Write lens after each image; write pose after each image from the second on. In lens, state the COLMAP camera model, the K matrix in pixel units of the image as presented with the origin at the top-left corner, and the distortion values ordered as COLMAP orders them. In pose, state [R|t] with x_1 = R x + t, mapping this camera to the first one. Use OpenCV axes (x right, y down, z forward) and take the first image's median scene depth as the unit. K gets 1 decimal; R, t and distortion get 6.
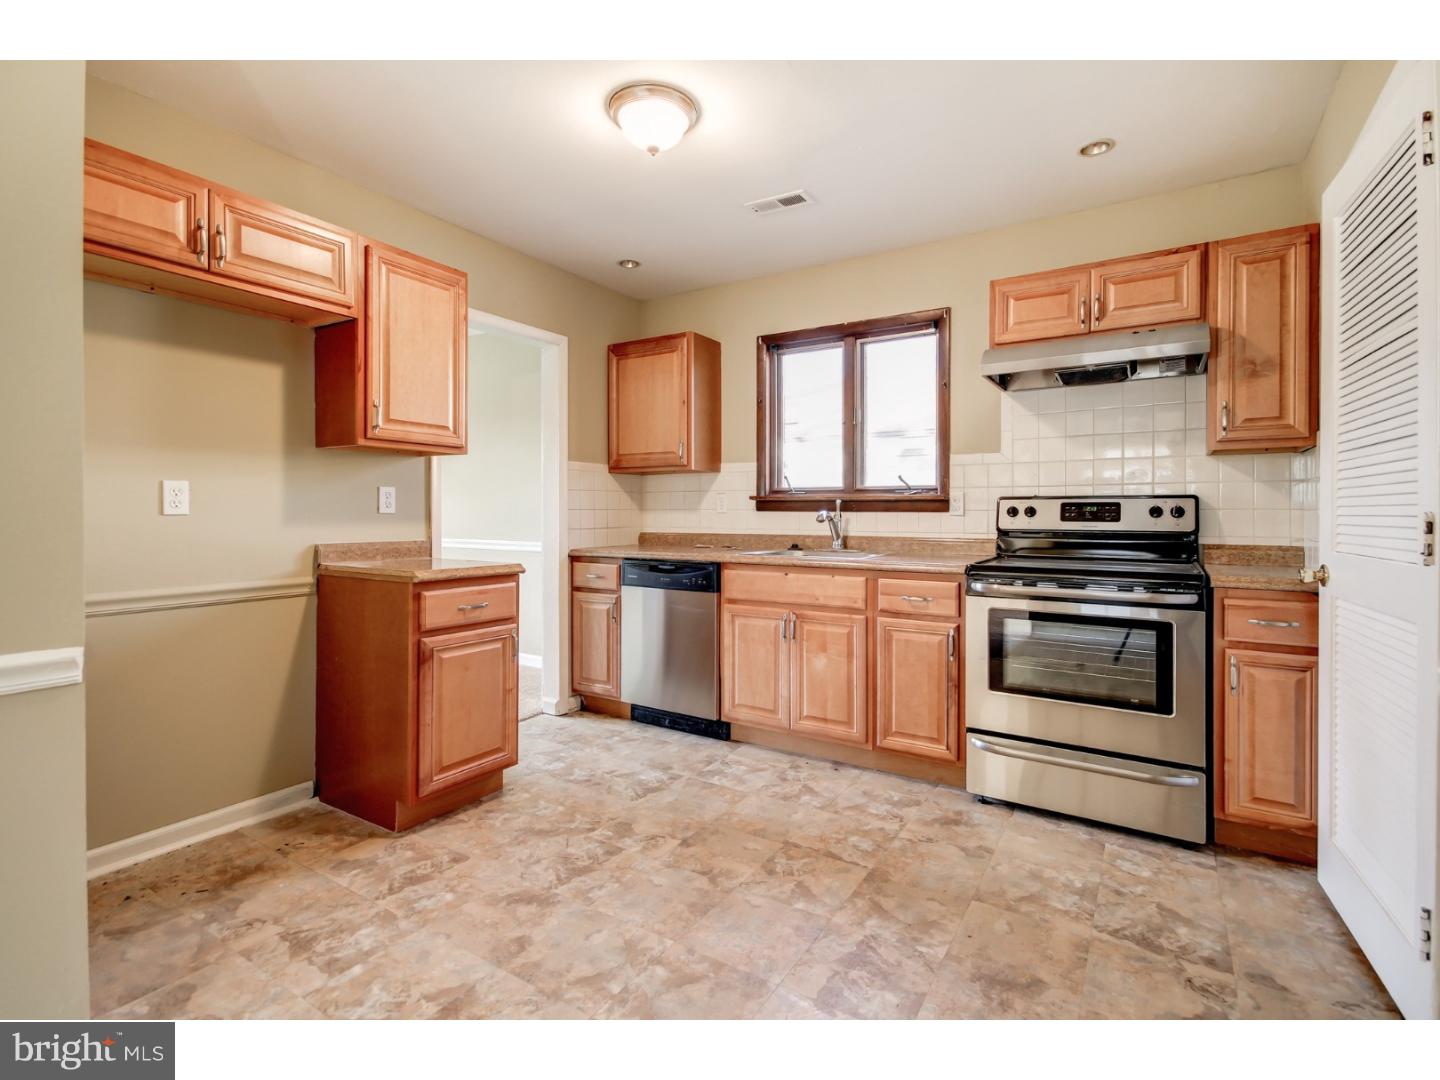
lens RADIAL K [[680.9, 0, 720.0], [0, 680.9, 540.0], [0, 0, 1]] dist [0.005164, -0.000086]
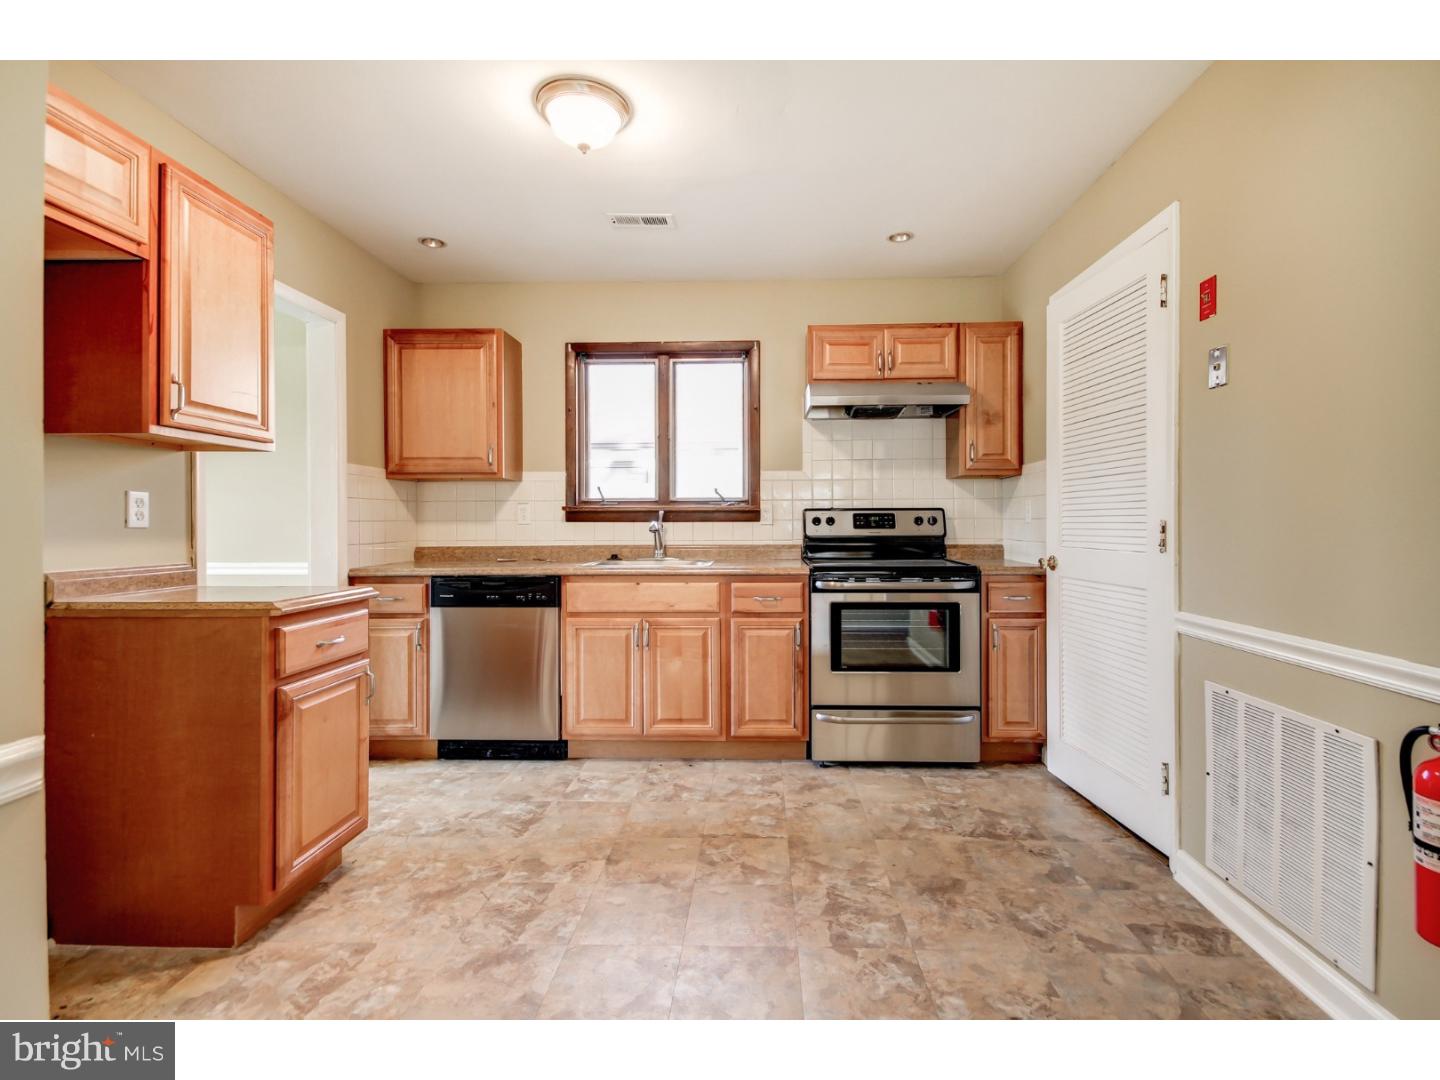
lens RADIAL K [[691.2, 0, 718.4], [0, 691.2, 549.3], [0, 0, 1]] dist [0.000233, -0.001186]
pose [[0.860311, -0.025849, 0.509114, -0.369859], [0.026790, 0.999626, 0.005482, -0.004030], [-0.509065, 0.008923, 0.860682, 0.056303]]
